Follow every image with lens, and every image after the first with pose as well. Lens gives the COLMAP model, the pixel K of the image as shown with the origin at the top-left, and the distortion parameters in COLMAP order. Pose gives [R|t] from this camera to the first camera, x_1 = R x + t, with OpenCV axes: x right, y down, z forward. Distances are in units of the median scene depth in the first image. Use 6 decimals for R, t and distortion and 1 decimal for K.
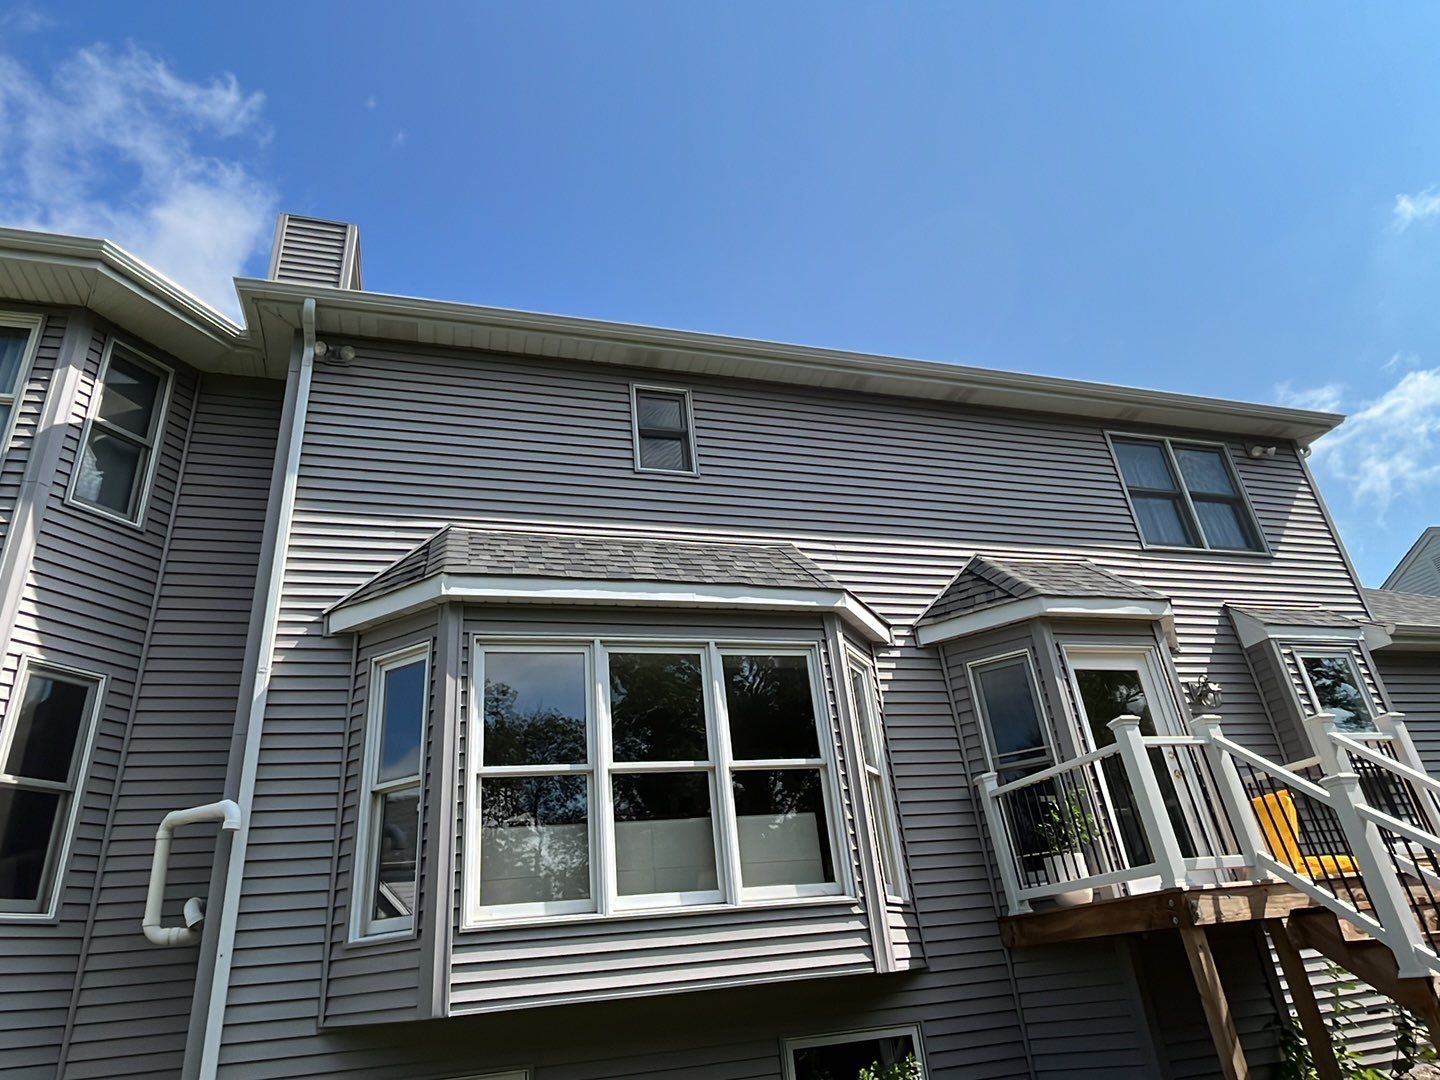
lens RADIAL K [[904.3, 0, 717.0], [0, 904.3, 539.0], [0, 0, 1]] dist [-0.001608, 0.000759]
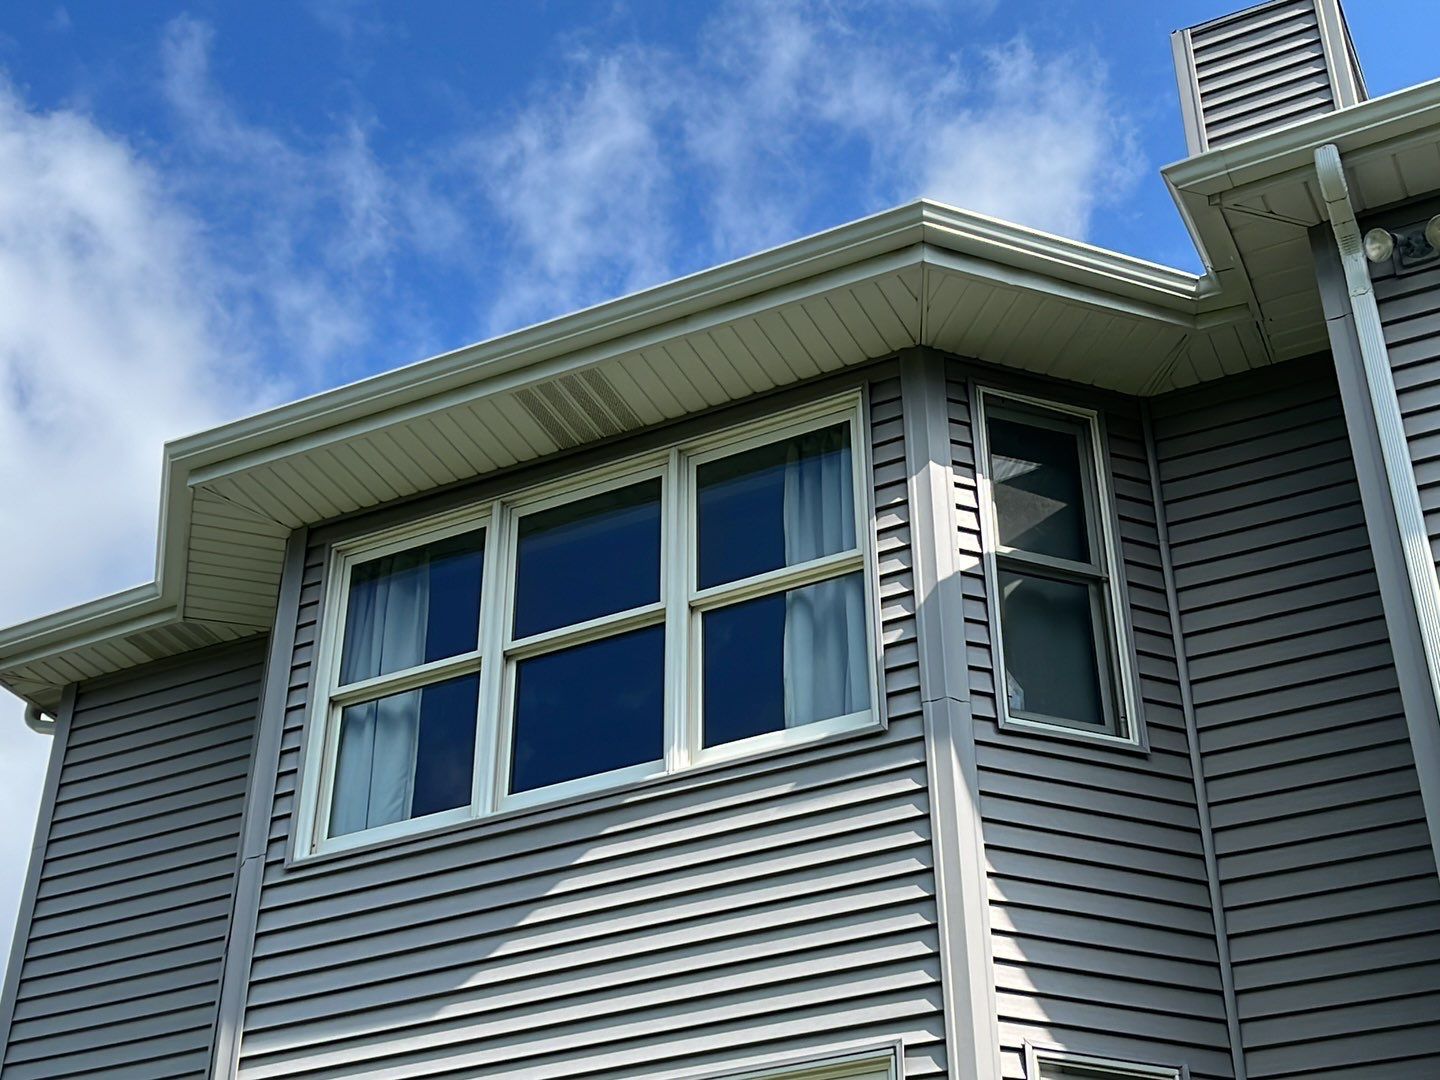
lens RADIAL K [[2093.9, 0, 720.6], [0, 2093.9, 541.1], [0, 0, 1]] dist [0.109386, 0.000000]
pose [[0.733703, -0.296123, -0.611547, -0.101799], [0.239825, 0.954971, -0.174686, 0.024169], [0.635738, -0.018497, 0.771683, 0.028911]]
